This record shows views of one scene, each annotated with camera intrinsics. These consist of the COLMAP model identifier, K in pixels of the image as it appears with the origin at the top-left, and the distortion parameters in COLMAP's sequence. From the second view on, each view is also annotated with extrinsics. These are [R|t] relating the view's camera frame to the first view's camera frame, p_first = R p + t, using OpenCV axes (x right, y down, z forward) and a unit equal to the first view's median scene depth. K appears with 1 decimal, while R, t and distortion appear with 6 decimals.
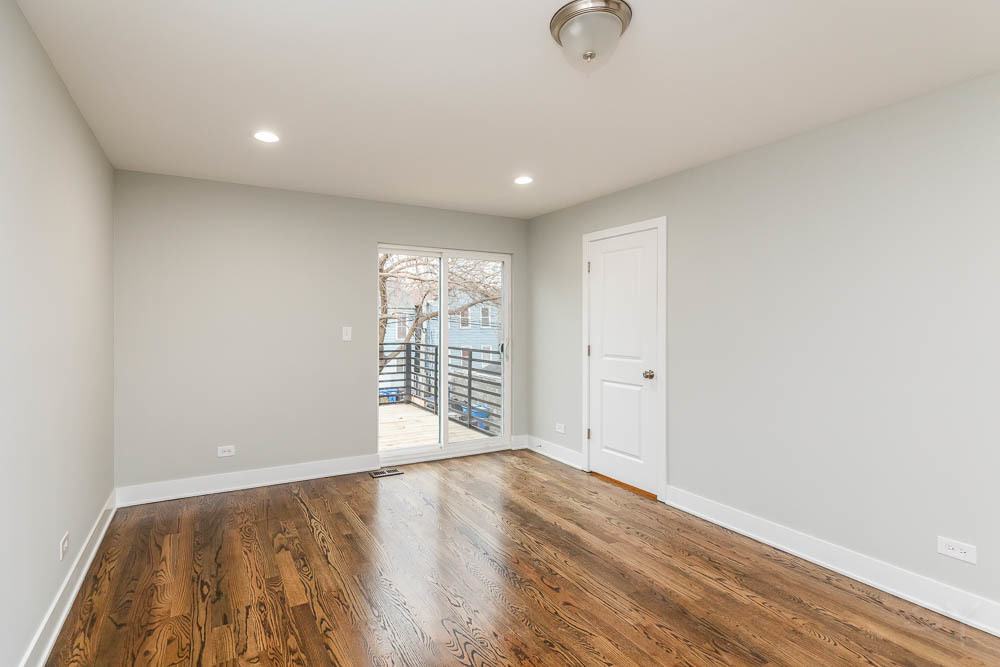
lens RADIAL K [[470.2, 0, 496.5], [0, 470.2, 323.2], [0, 0, 1]] dist [0.003732, 0.000301]
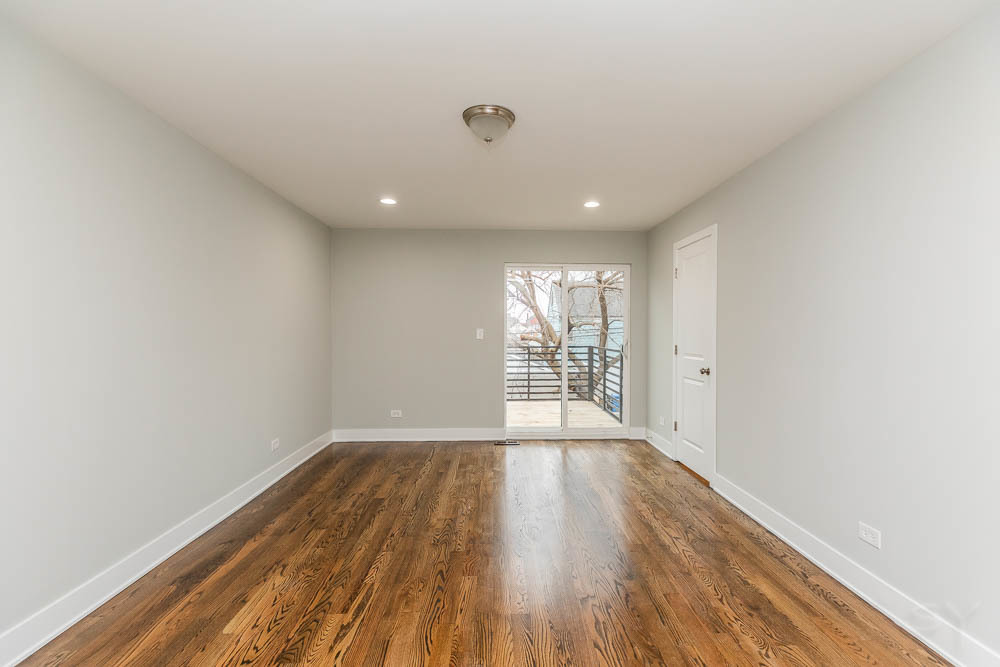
lens RADIAL K [[440.8, 0, 519.6], [0, 440.8, 332.0], [0, 0, 1]] dist [0.000275, 0.000105]
pose [[0.916637, 0.000134, -0.399721, 0.336357], [0.001764, 0.999989, 0.004380, 0.014865], [0.399717, -0.004720, 0.916626, -0.098730]]
